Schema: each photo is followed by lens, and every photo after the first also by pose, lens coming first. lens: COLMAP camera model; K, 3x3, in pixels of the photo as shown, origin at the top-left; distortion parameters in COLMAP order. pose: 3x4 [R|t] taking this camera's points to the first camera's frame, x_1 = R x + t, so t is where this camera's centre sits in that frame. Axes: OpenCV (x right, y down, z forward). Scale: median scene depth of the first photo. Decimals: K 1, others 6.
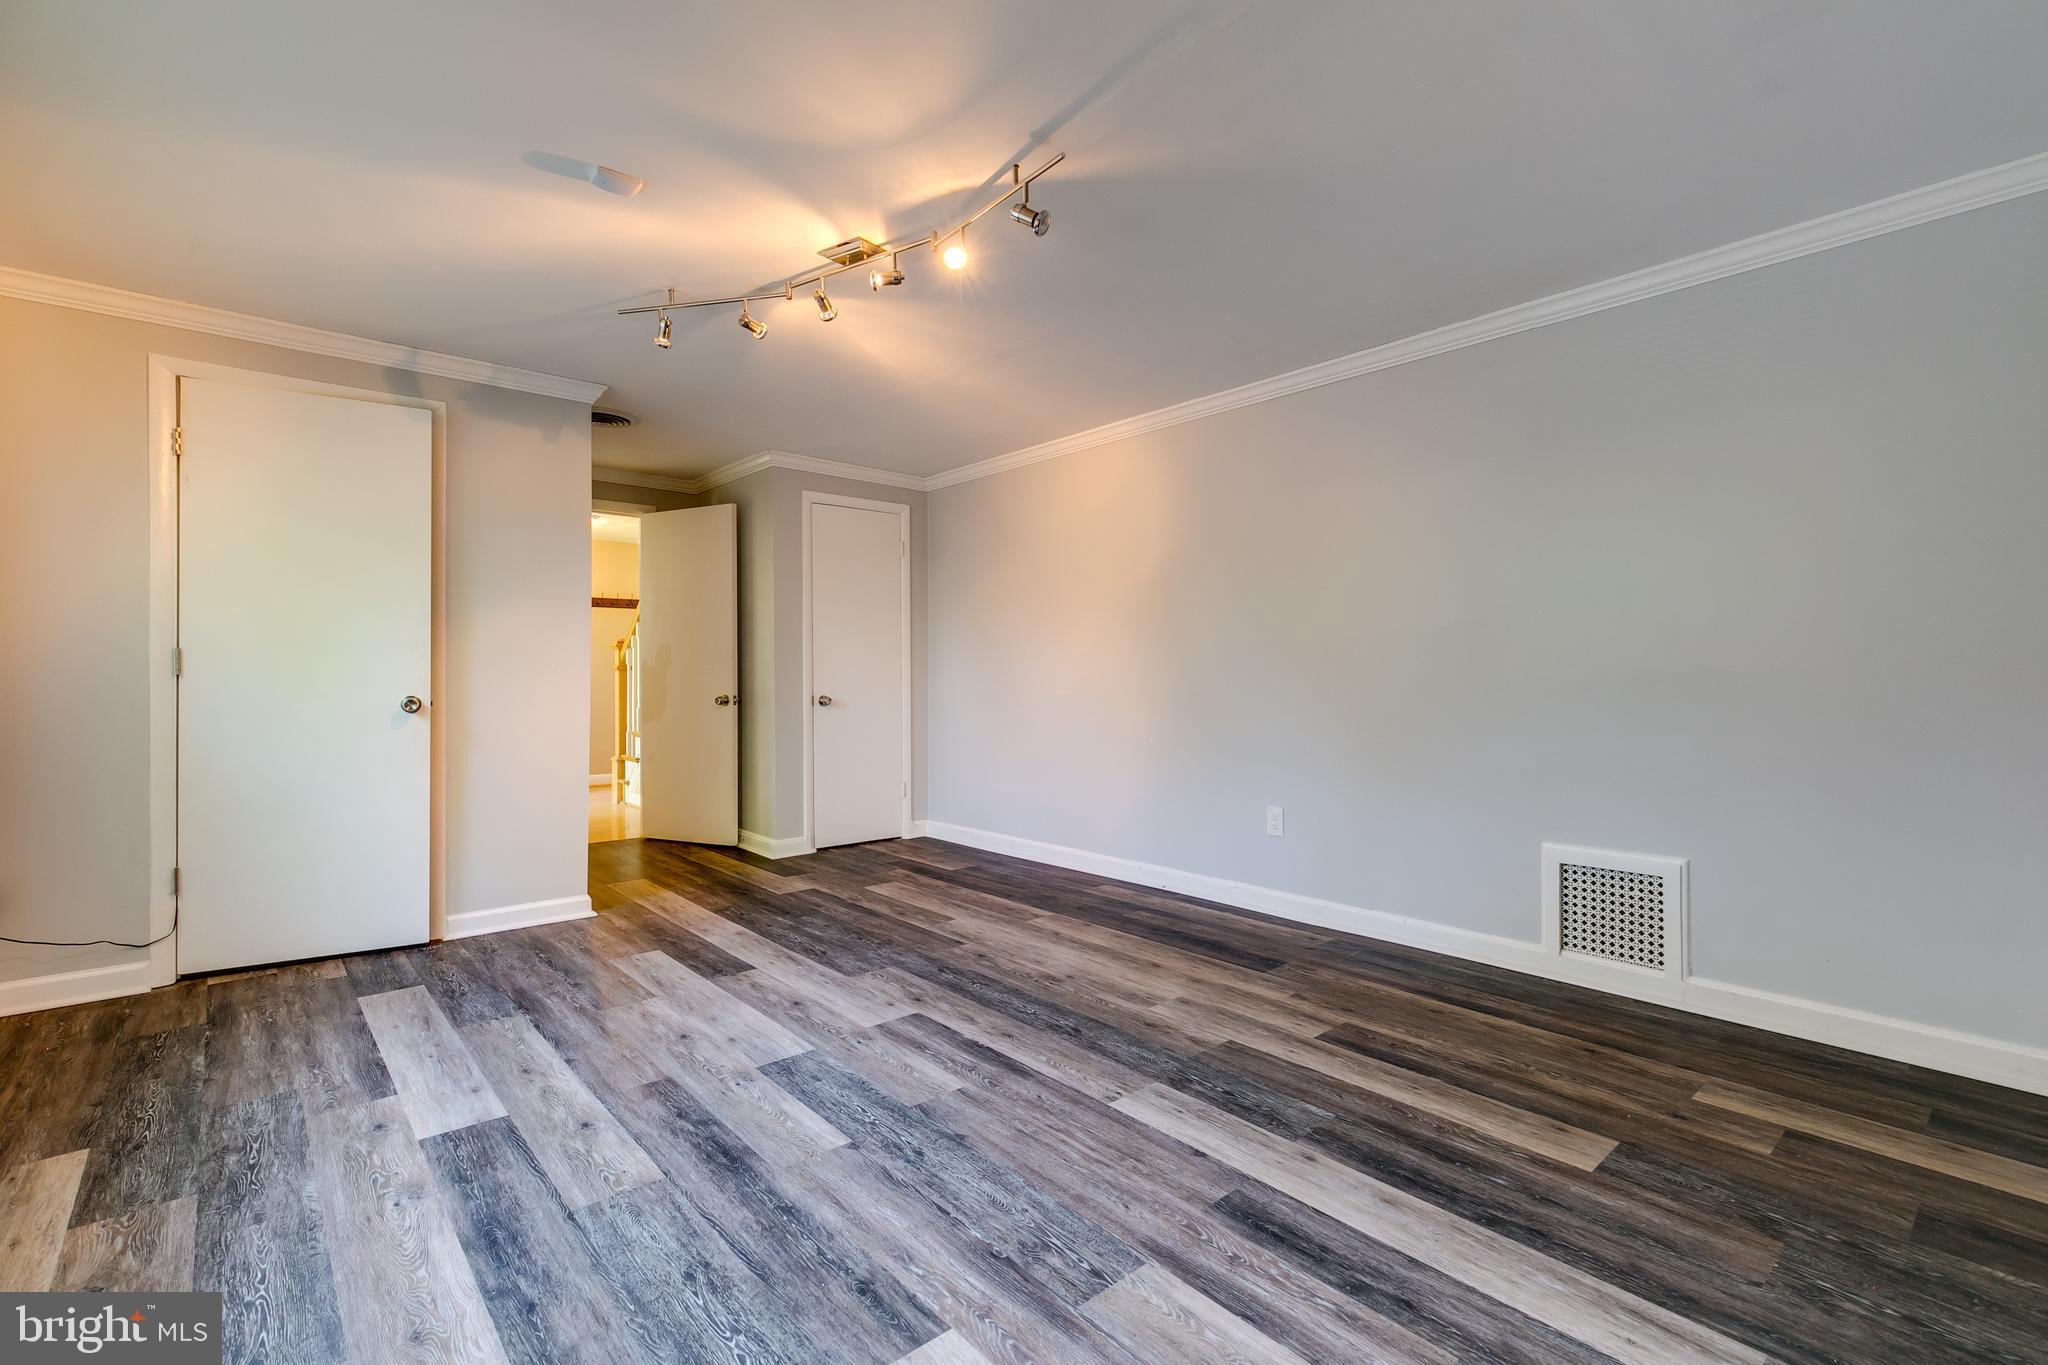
lens RADIAL K [[911.7, 0, 1030.9], [0, 911.7, 673.5], [0, 0, 1]] dist [0.003478, -0.000176]
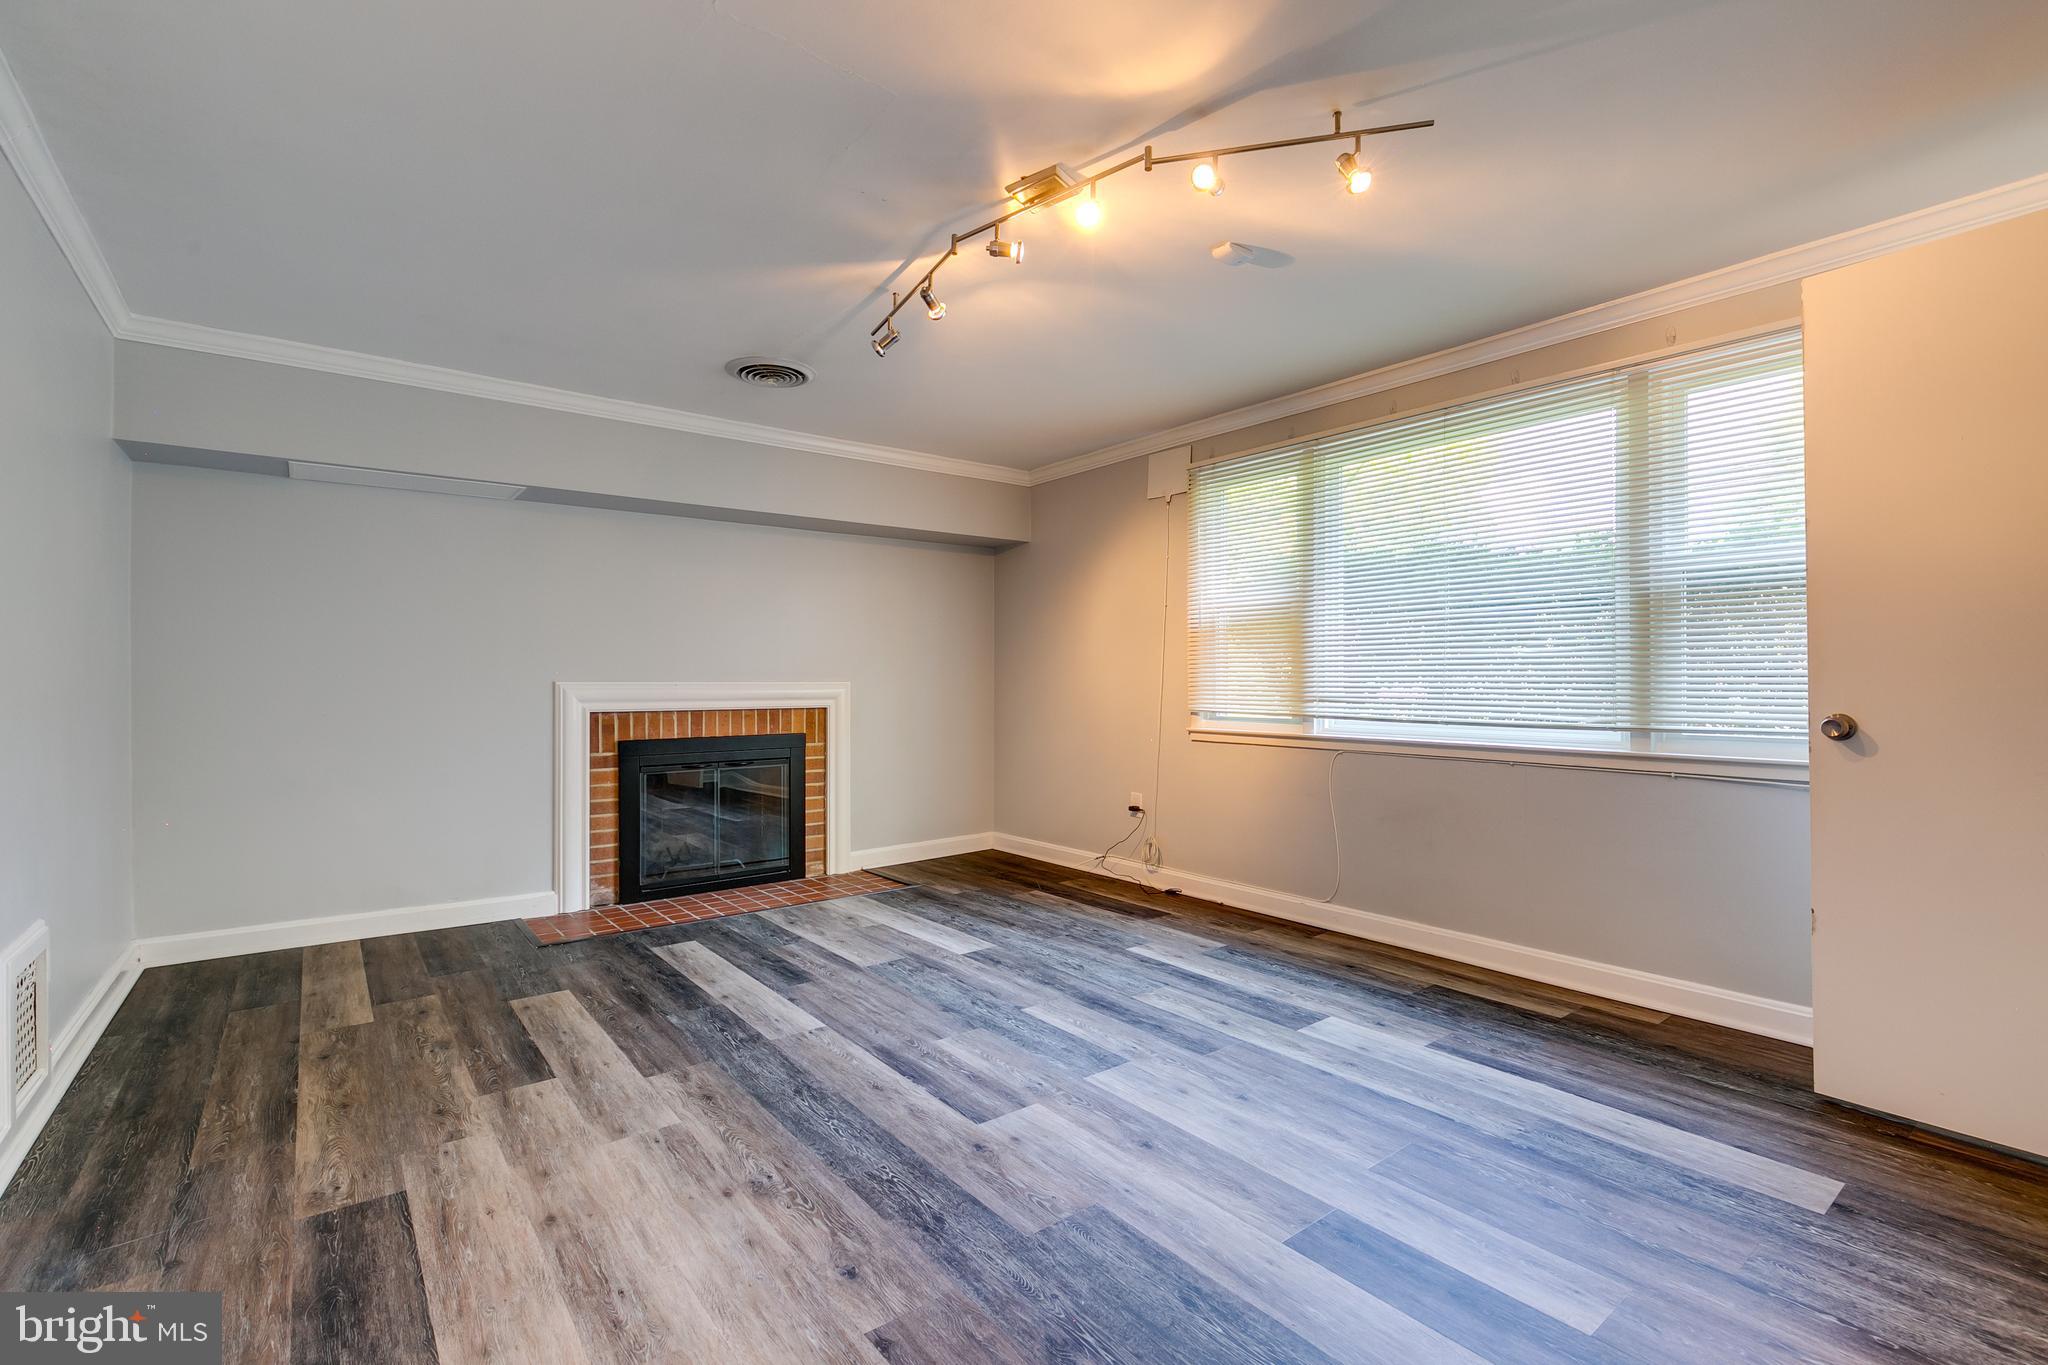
lens RADIAL K [[911.7, 0, 1030.9], [0, 911.7, 673.5], [0, 0, 1]] dist [0.003478, -0.000176]
pose [[-0.998540, 0.008037, 0.053413, -0.252919], [0.007606, 0.999937, -0.008258, -0.004430], [-0.053476, -0.007840, -0.998538, 2.102913]]
